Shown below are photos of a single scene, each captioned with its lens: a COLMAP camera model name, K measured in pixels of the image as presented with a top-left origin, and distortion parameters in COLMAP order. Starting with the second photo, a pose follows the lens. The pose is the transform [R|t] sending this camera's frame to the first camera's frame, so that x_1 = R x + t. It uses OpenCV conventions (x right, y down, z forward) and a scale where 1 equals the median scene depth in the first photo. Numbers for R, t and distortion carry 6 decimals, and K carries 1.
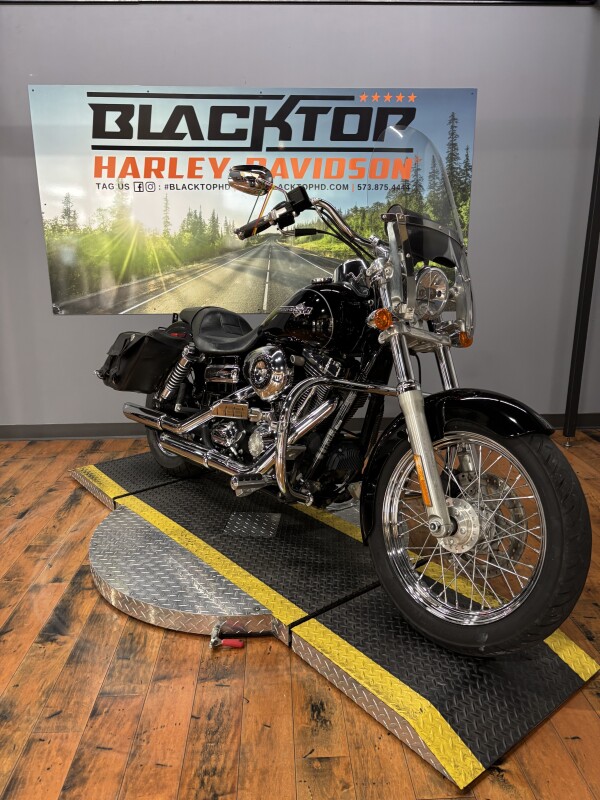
lens RADIAL K [[609.5, 0, 301.3], [0, 609.5, 396.9], [0, 0, 1]] dist [0.026191, -0.037571]
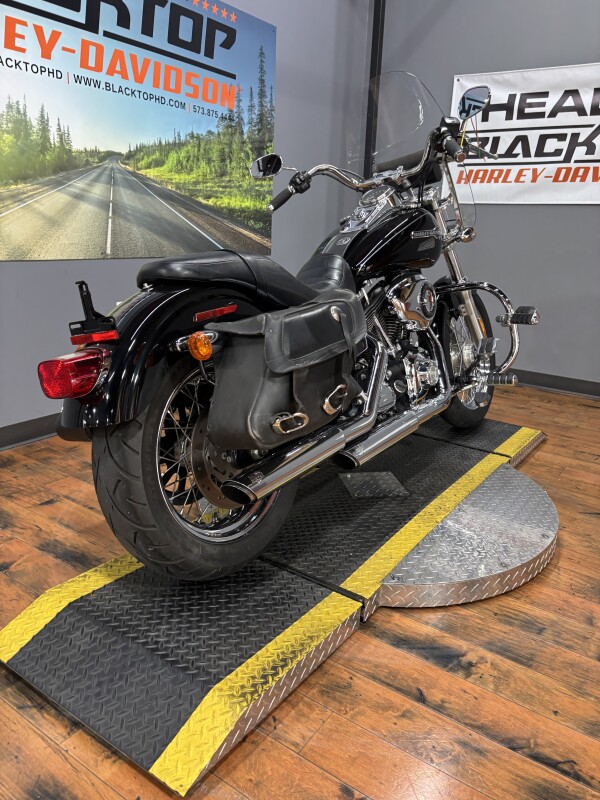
lens RADIAL K [[609.5, 0, 300.0], [0, 609.5, 405.3], [0, 0, 1]] dist [0.026191, -0.037571]
pose [[0.604861, -0.194617, 0.772184, -0.567164], [0.127219, 0.980838, 0.147553, -0.040966], [-0.786103, 0.008987, 0.618030, 0.353982]]
